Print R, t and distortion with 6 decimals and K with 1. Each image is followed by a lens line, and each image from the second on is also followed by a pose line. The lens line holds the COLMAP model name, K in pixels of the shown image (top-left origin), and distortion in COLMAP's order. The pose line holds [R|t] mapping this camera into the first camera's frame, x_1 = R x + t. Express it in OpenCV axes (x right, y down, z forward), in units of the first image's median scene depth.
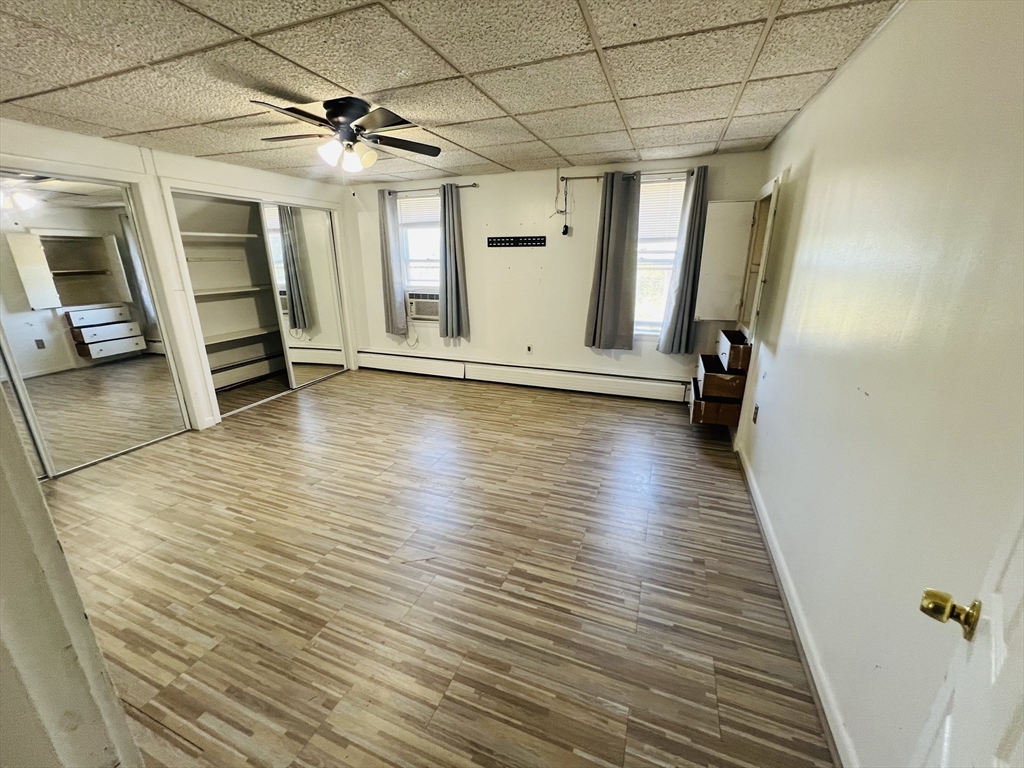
lens RADIAL K [[408.2, 0, 508.8], [0, 408.2, 380.4], [0, 0, 1]] dist [-0.001848, -0.000552]
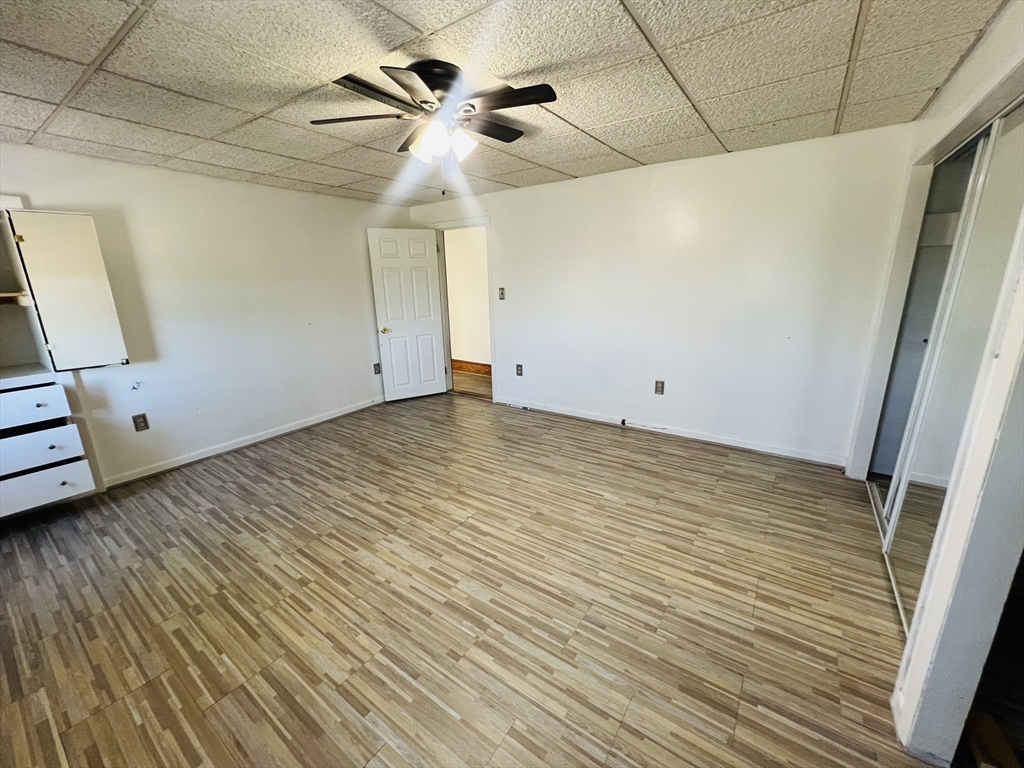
lens RADIAL K [[408.2, 0, 509.9], [0, 408.2, 382.5], [0, 0, 1]] dist [-0.001848, -0.000552]
pose [[-0.970191, -0.033677, 0.239992, -0.482393], [0.096416, 0.854911, 0.509737, -0.364950], [-0.222338, 0.517681, -0.826179, 1.240564]]
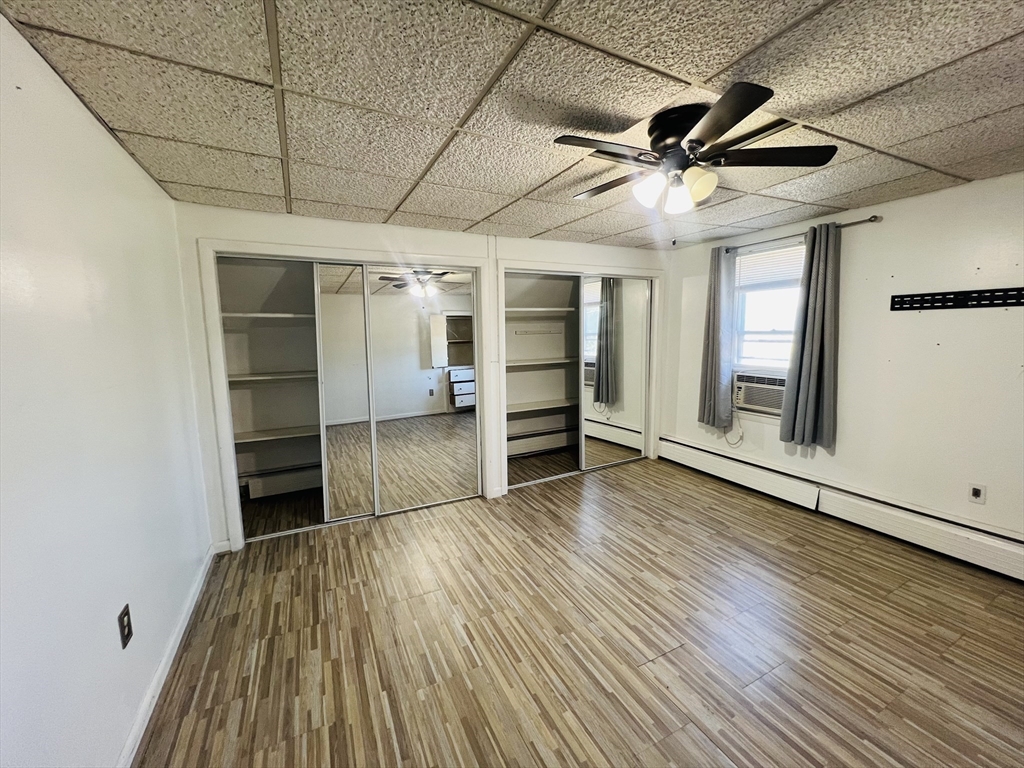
lens RADIAL K [[408.2, 0, 510.0], [0, 408.2, 381.8], [0, 0, 1]] dist [-0.001848, -0.000552]
pose [[0.741125, 0.075721, -0.667083, -0.073081], [-0.182324, 0.978978, -0.091437, -0.075896], [0.646136, 0.189391, 0.739351, 0.242735]]
